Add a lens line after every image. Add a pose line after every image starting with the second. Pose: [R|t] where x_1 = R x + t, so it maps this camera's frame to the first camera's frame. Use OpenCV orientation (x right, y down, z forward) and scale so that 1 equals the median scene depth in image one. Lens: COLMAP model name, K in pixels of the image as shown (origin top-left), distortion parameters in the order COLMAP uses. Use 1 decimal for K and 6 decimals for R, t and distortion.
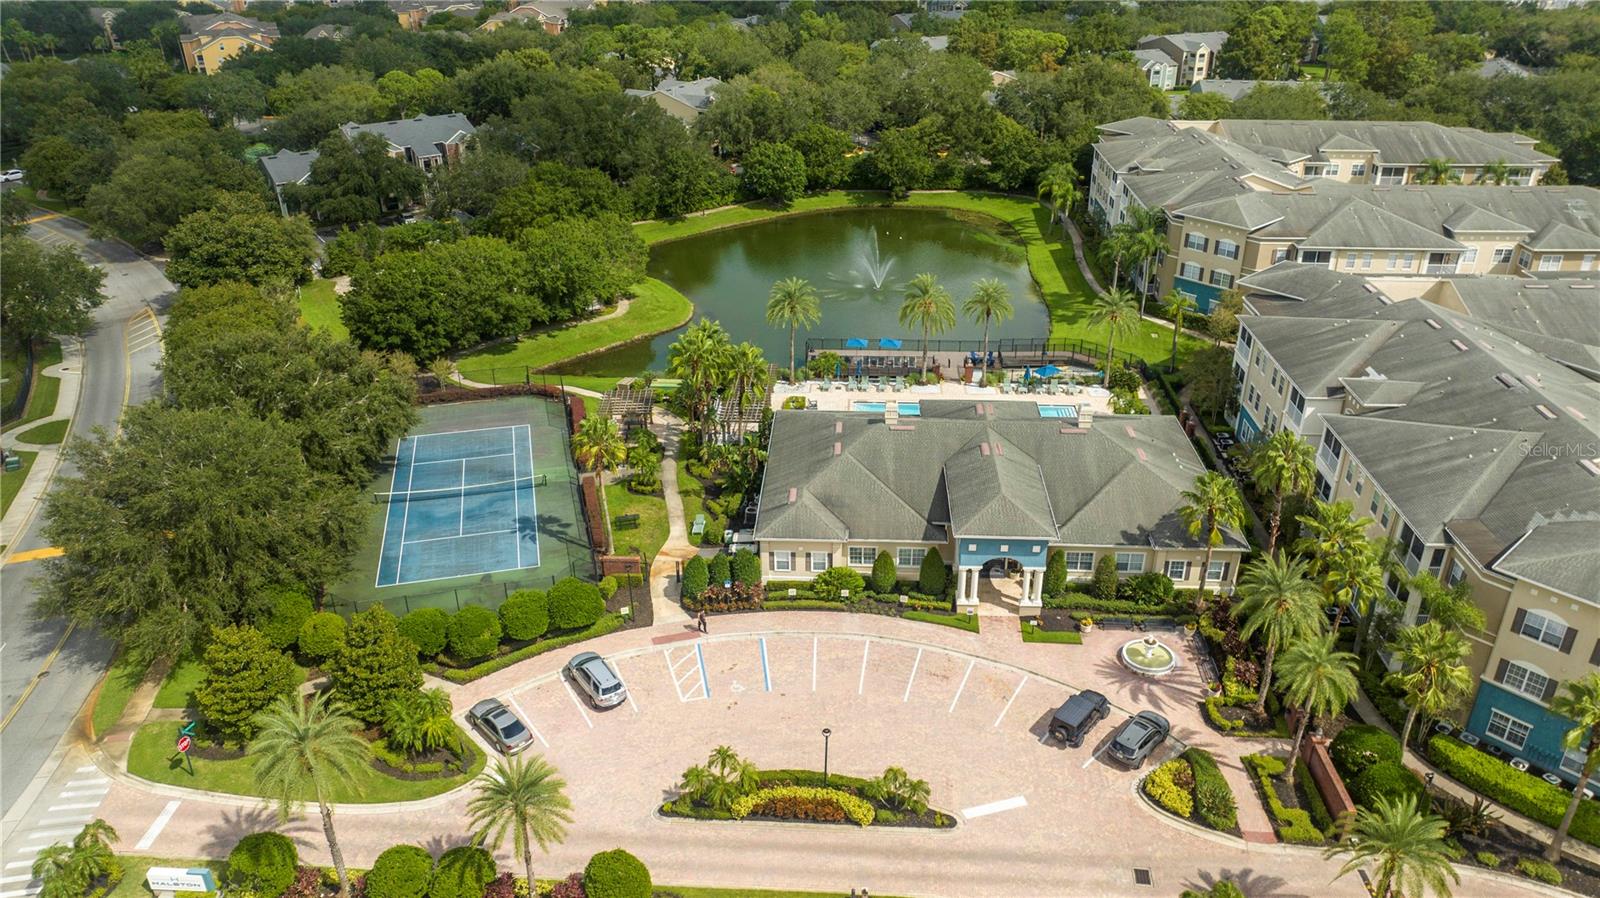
lens RADIAL K [[1143.7, 0, 800.0], [0, 1143.7, 449.0], [0, 0, 1]] dist [-0.025974, -0.000320]
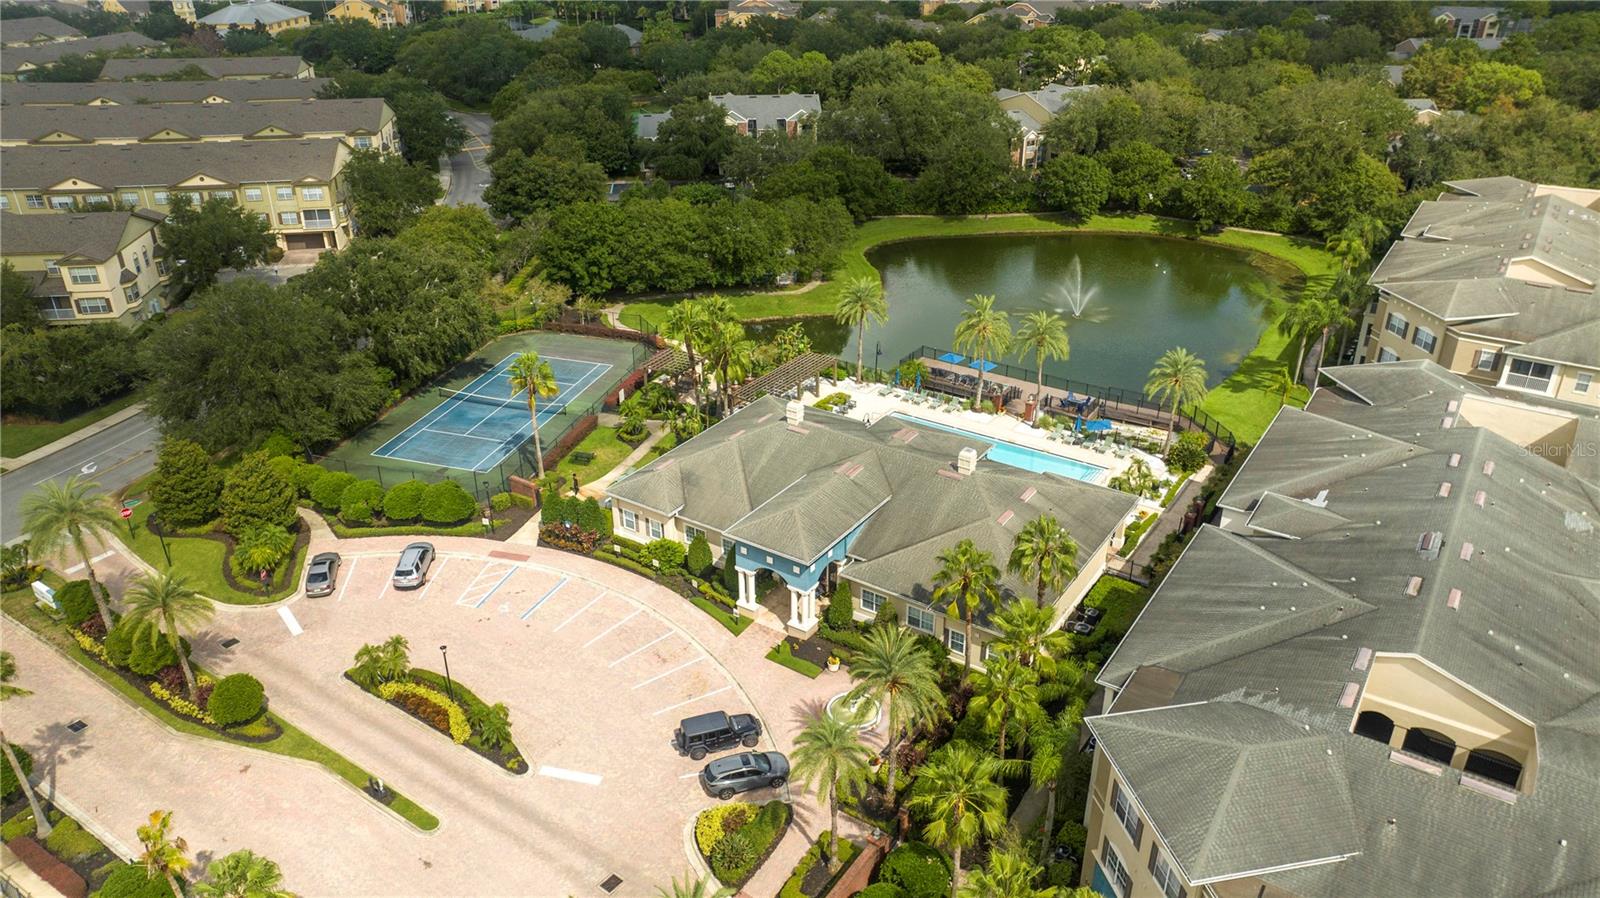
lens RADIAL K [[1143.7, 0, 800.0], [0, 1143.7, 449.0], [0, 0, 1]] dist [-0.025974, -0.000320]
pose [[0.857039, 0.234342, -0.458877, 0.510029], [-0.233674, 0.970511, 0.059196, -0.057144], [0.459218, 0.056495, 0.886526, 0.105847]]
